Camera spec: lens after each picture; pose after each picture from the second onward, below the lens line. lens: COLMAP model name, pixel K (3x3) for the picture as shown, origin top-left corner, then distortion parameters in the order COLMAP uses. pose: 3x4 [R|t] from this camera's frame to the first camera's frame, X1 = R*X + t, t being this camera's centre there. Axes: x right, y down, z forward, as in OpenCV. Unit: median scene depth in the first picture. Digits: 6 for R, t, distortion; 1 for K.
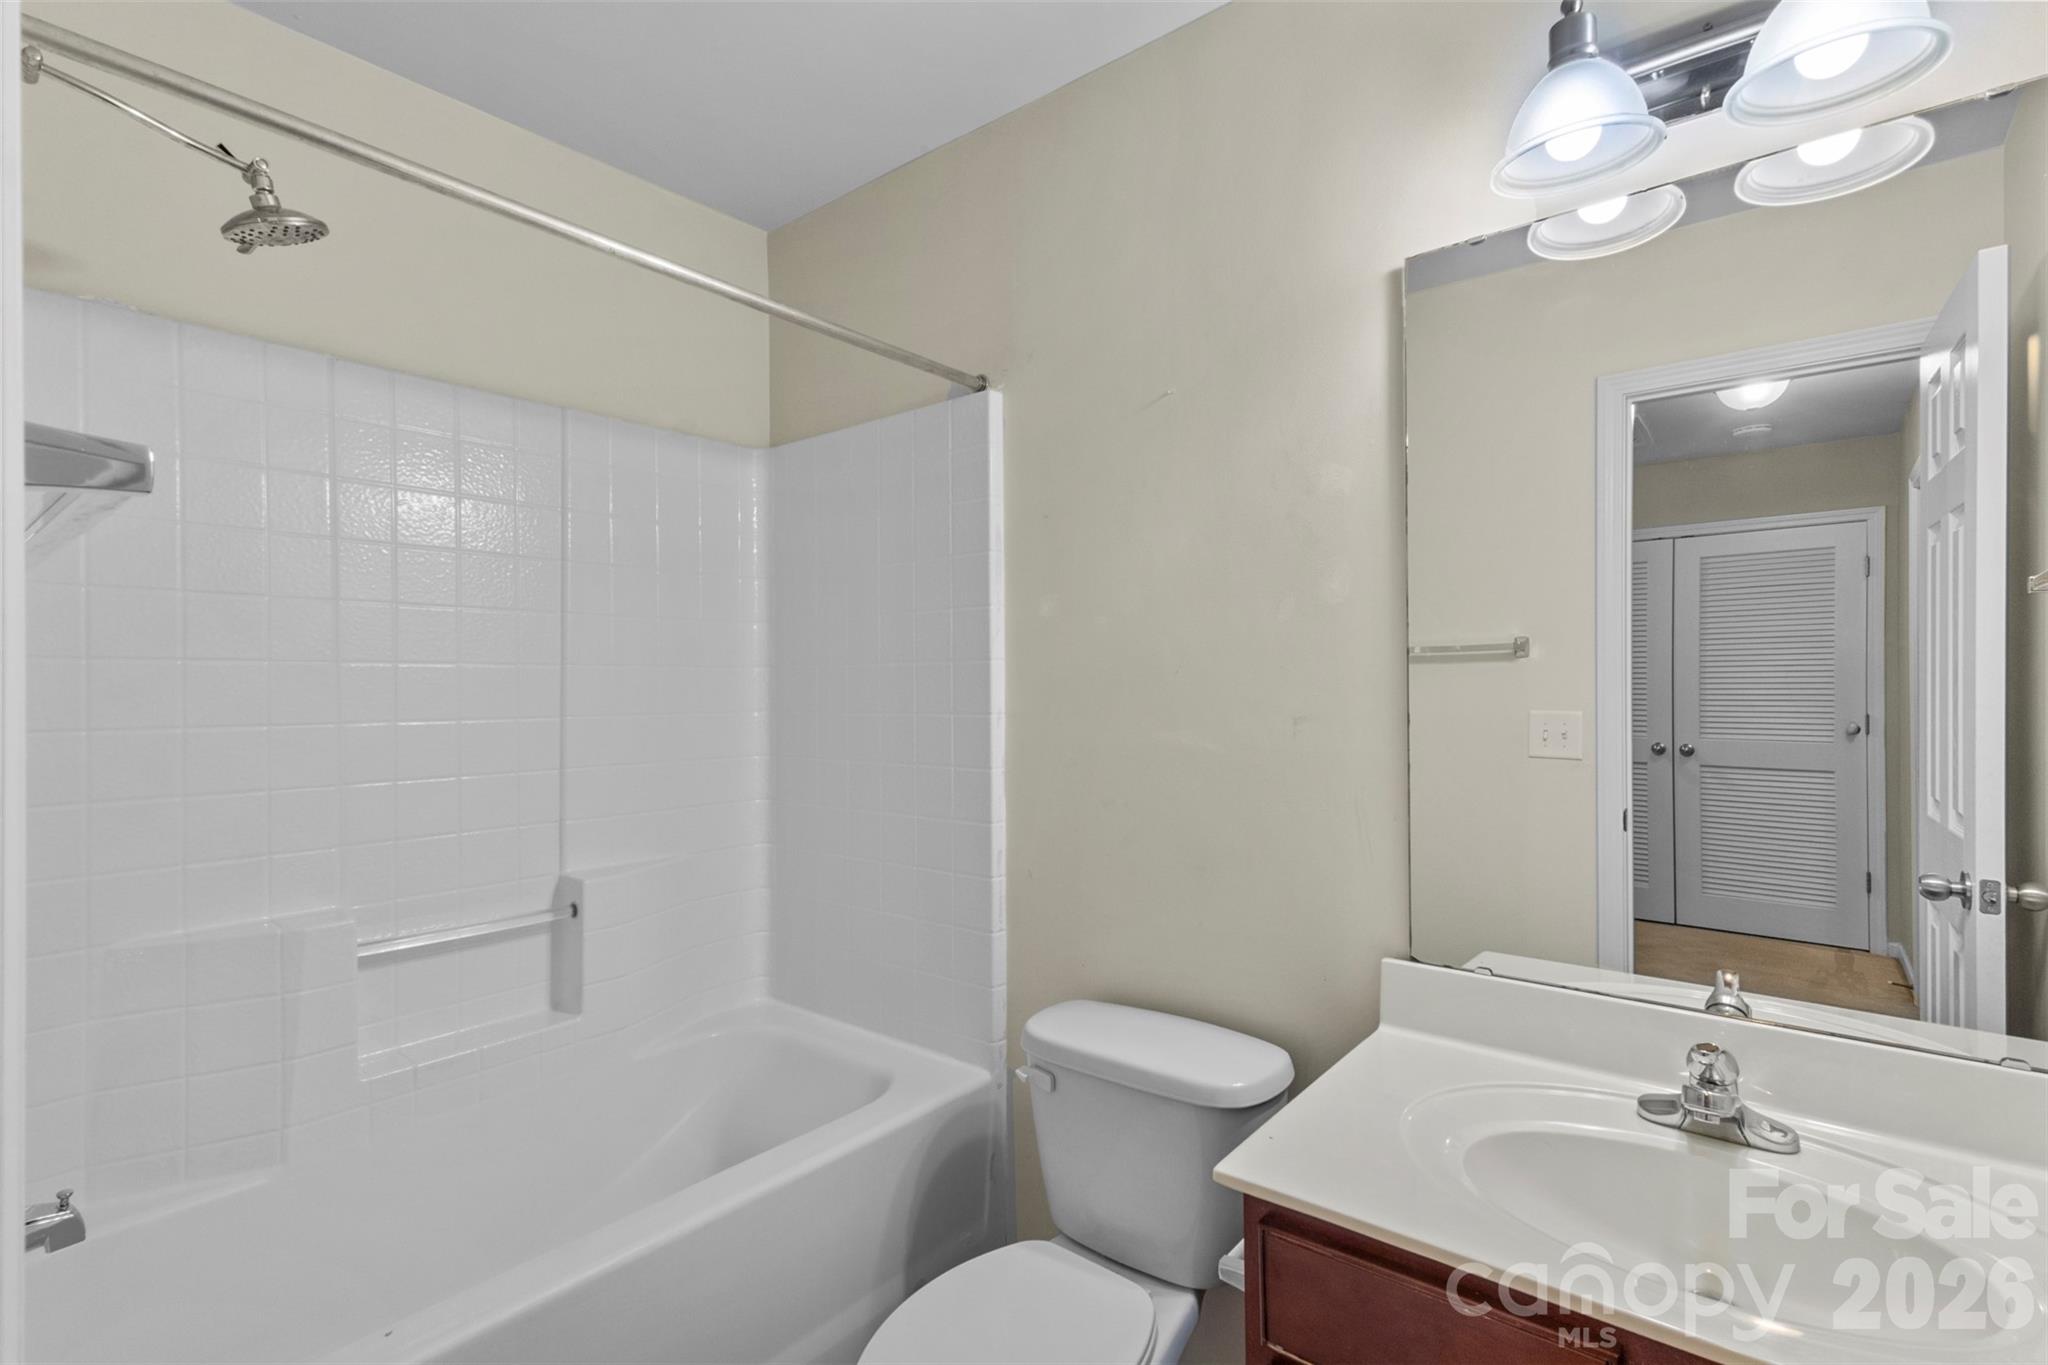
lens RADIAL K [[966.0, 0, 1018.2], [0, 966.0, 682.7], [0, 0, 1]] dist [0.013602, 0.000681]
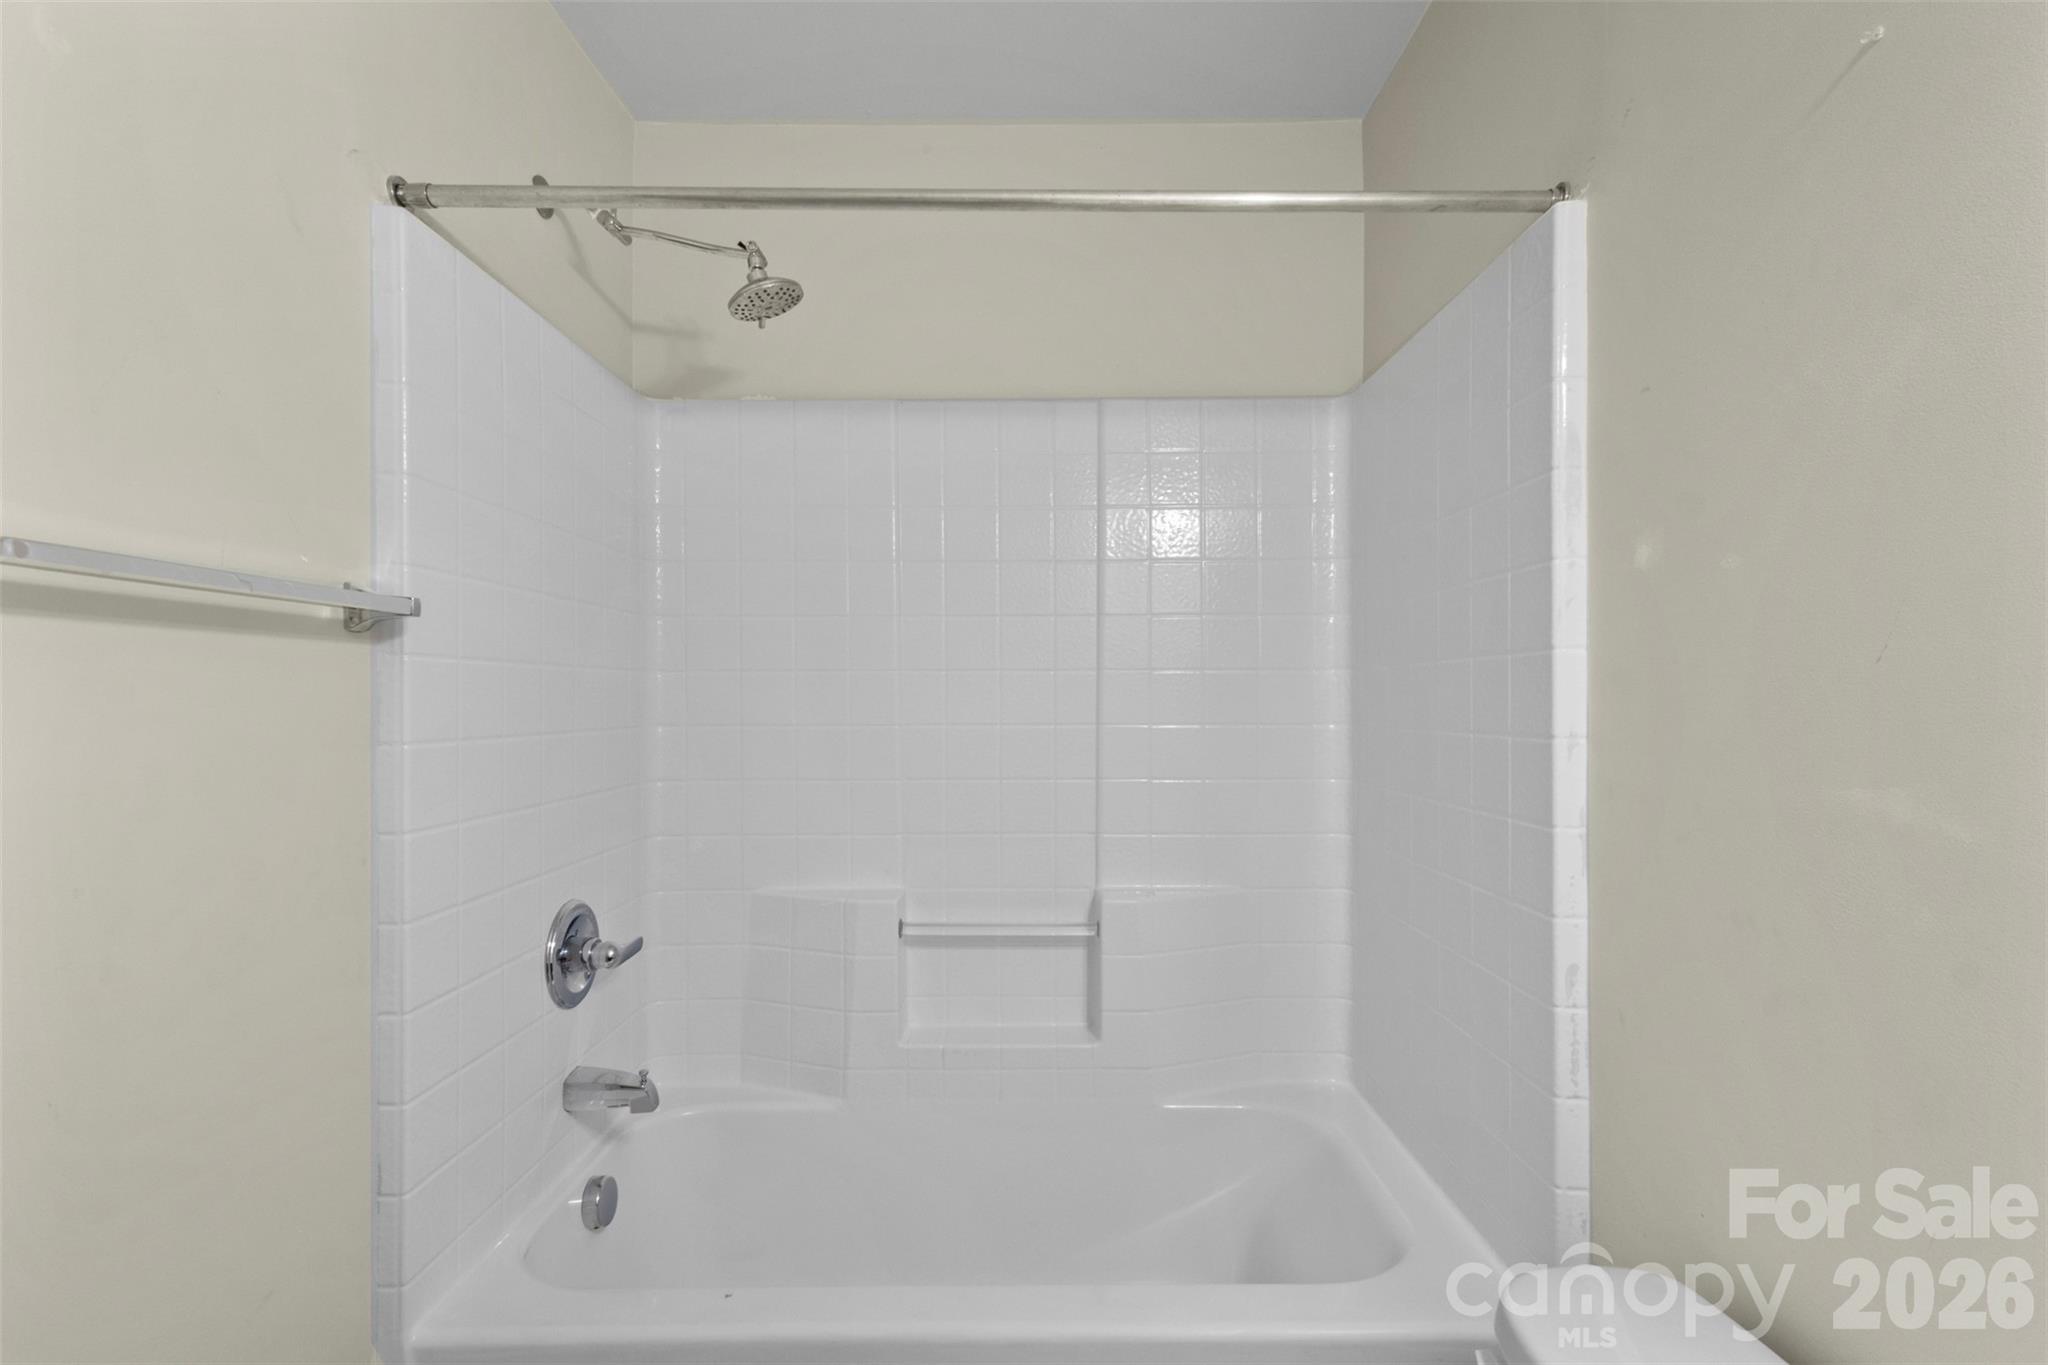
lens RADIAL K [[988.7, 0, 1023.5], [0, 988.7, 708.2], [0, 0, 1]] dist [0.015711, 0.000363]
pose [[0.625140, 0.012909, -0.780406, 0.248502], [0.004062, 0.999796, 0.019793, -0.000175], [0.780502, -0.015544, 0.624960, 0.343328]]
